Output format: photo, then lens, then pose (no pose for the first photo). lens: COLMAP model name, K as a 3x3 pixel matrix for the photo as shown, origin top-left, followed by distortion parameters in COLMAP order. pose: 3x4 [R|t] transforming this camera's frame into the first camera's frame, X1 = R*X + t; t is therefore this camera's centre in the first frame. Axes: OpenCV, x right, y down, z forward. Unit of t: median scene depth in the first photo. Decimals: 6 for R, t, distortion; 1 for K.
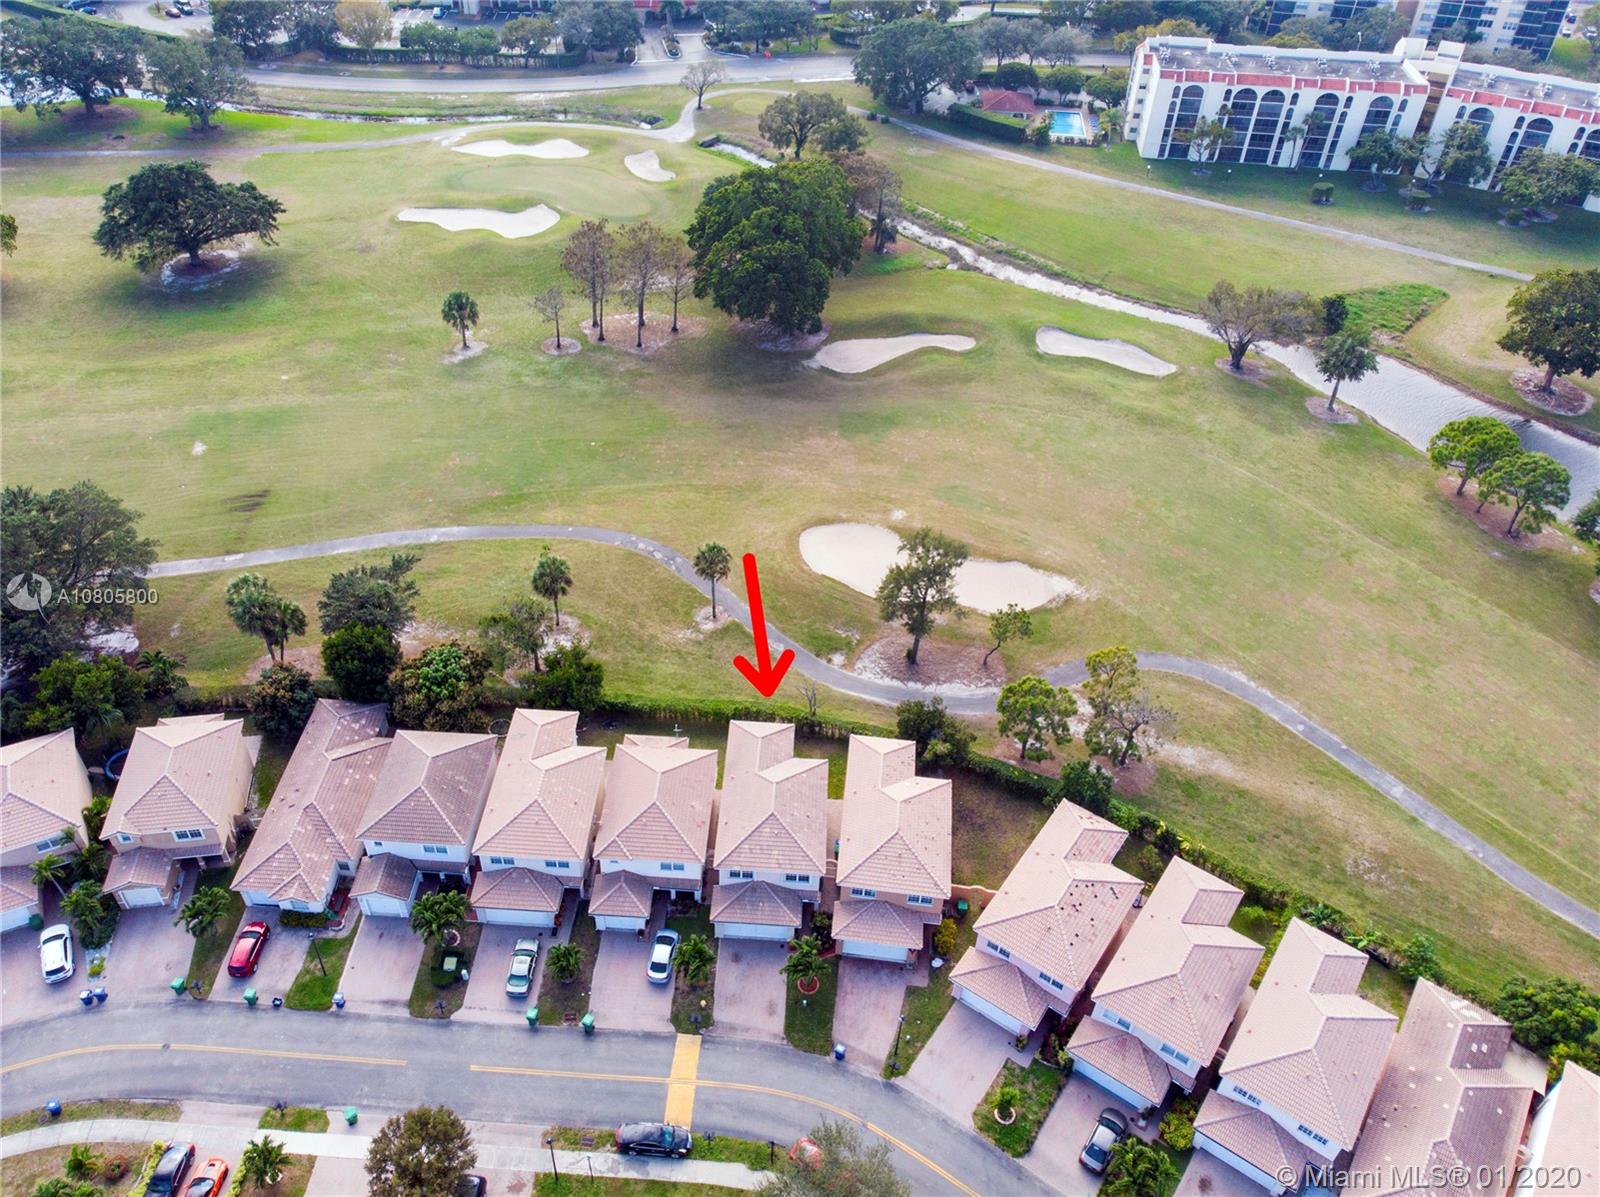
lens RADIAL K [[1131.2, 0, 800.0], [0, 1131.2, 598.5], [0, 0, 1]] dist [0.005723, -0.000358]
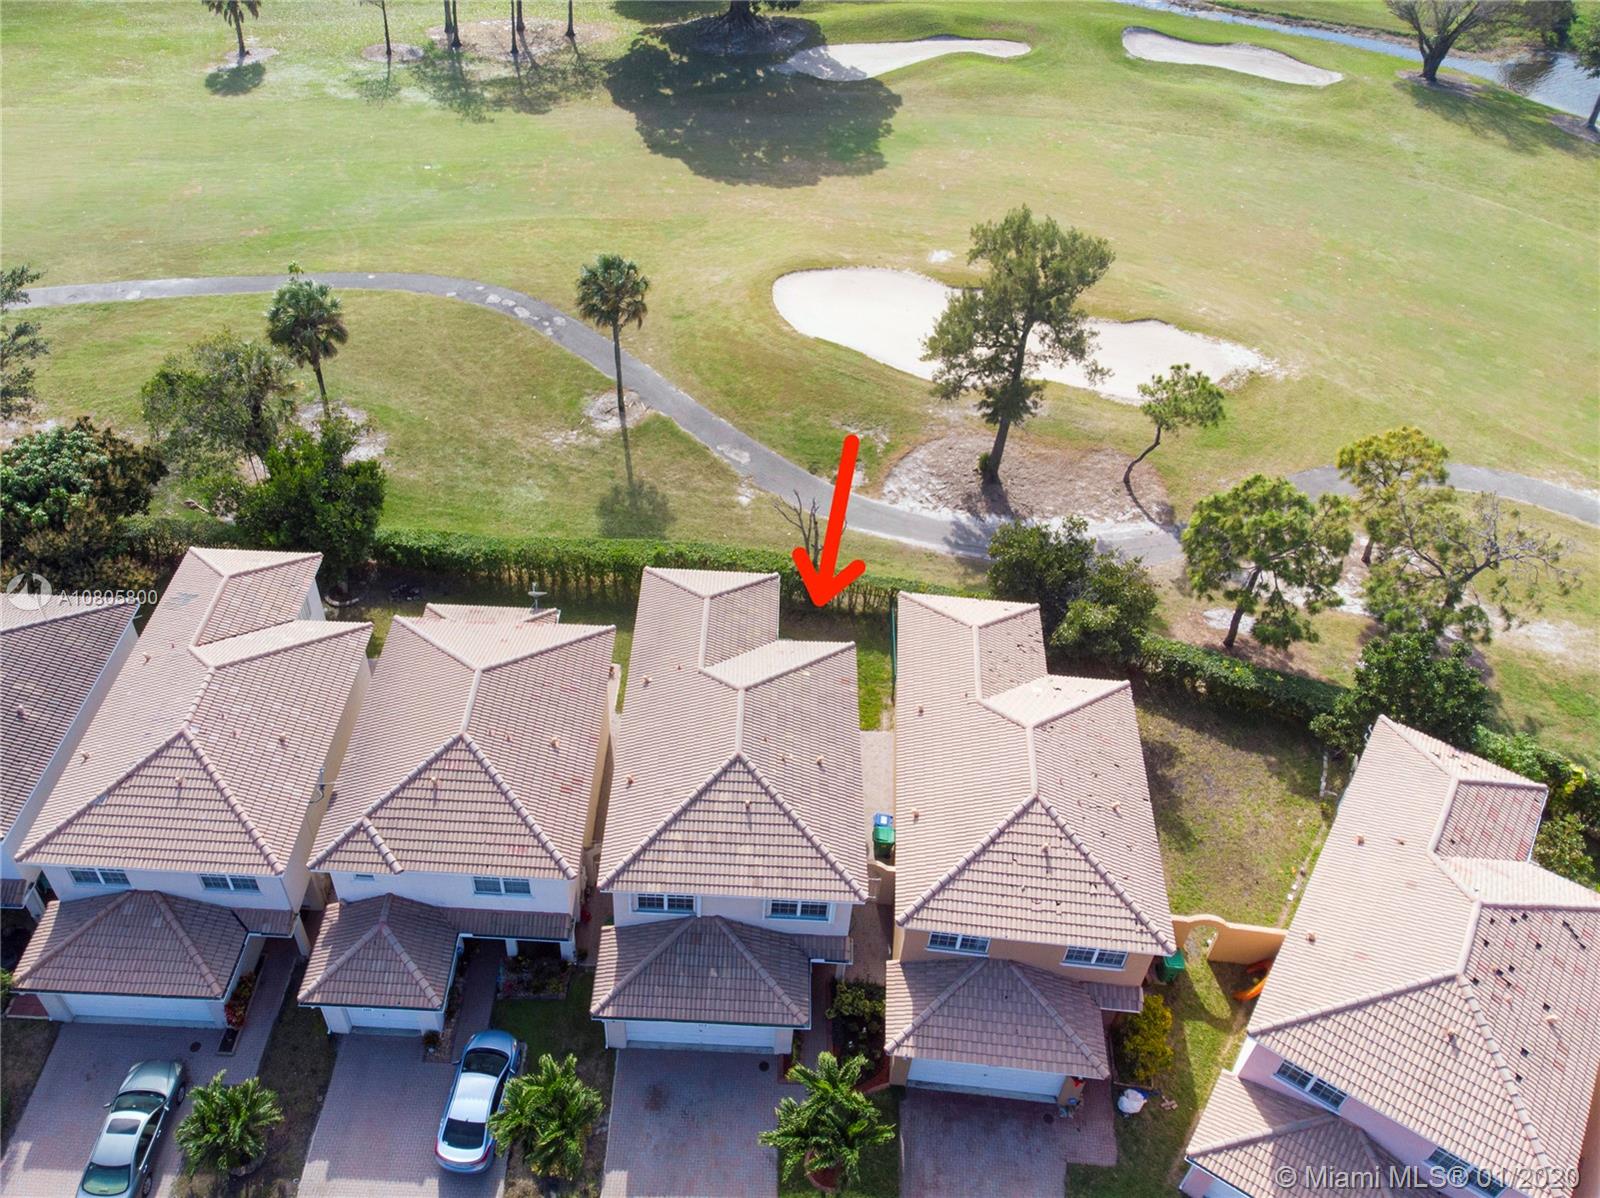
lens RADIAL K [[1118.6, 0, 750.7], [0, 1118.6, 595.5], [0, 0, 1]] dist [-0.029840, -0.000837]
pose [[0.999902, -0.014012, 0.000499, -0.016013], [0.013995, 0.999581, 0.025330, 0.102073], [-0.000854, -0.025321, 0.999679, 0.502092]]
